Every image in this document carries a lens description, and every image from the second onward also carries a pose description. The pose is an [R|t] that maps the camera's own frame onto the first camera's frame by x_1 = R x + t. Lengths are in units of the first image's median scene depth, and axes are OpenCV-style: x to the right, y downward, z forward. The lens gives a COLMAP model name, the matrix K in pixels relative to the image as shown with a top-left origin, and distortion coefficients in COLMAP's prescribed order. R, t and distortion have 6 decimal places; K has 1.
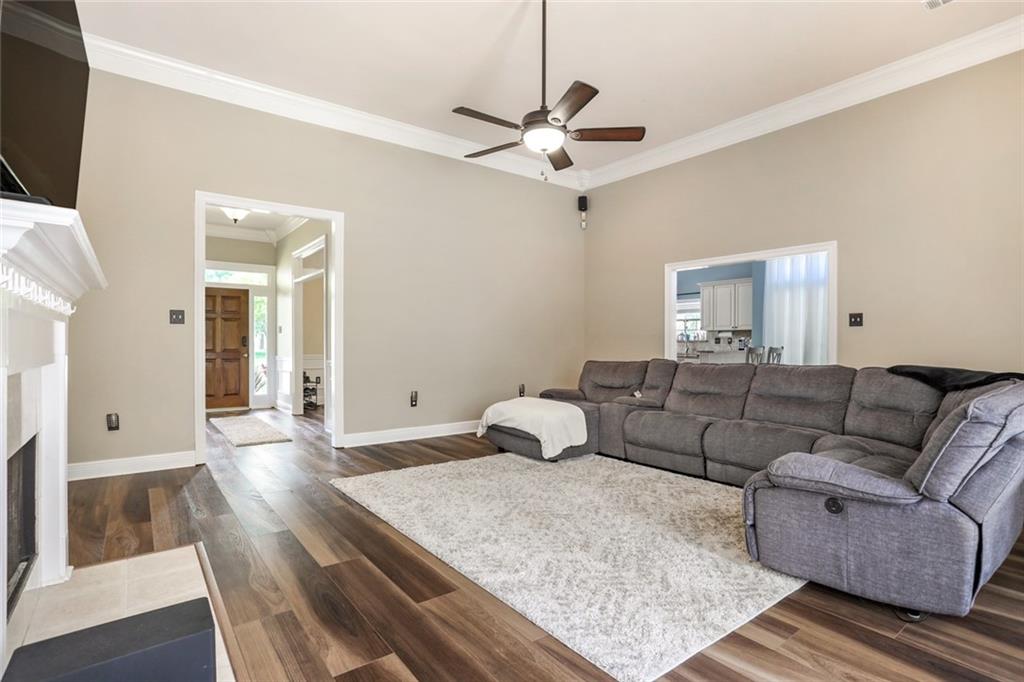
lens RADIAL K [[501.4, 0, 503.8], [0, 501.4, 345.3], [0, 0, 1]] dist [-0.011785, 0.001374]
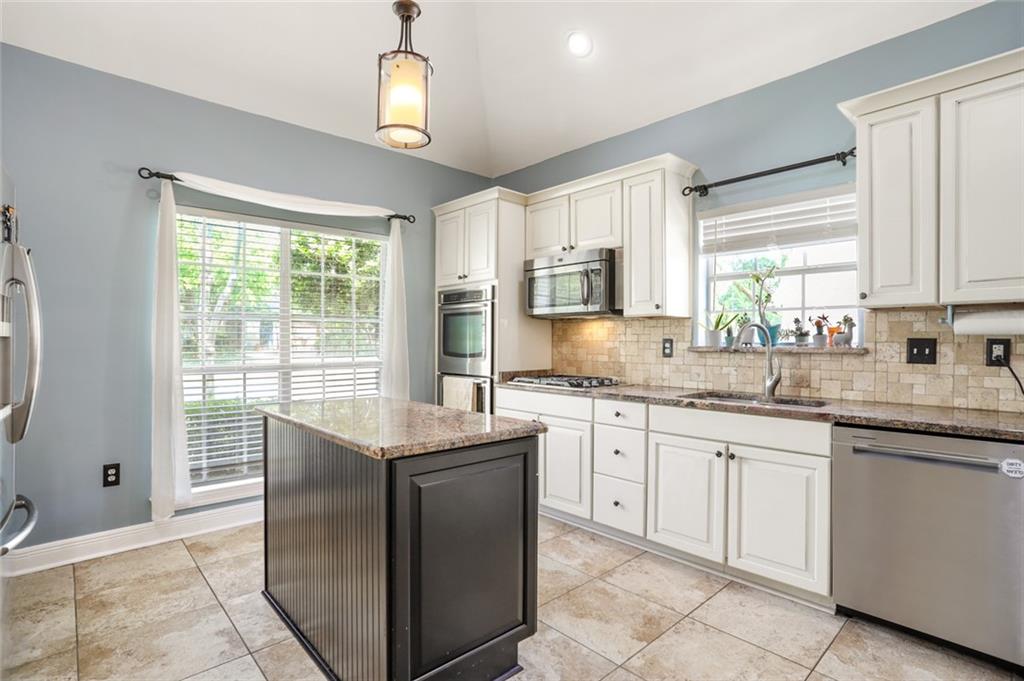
lens RADIAL K [[501.4, 0, 511.3], [0, 501.4, 340.9], [0, 0, 1]] dist [-0.011785, 0.001374]
pose [[0.994033, 0.000345, 0.109076, 0.209080], [-0.001050, 0.999979, 0.006403, -0.014857], [-0.109072, -0.006480, 0.994013, 0.786289]]
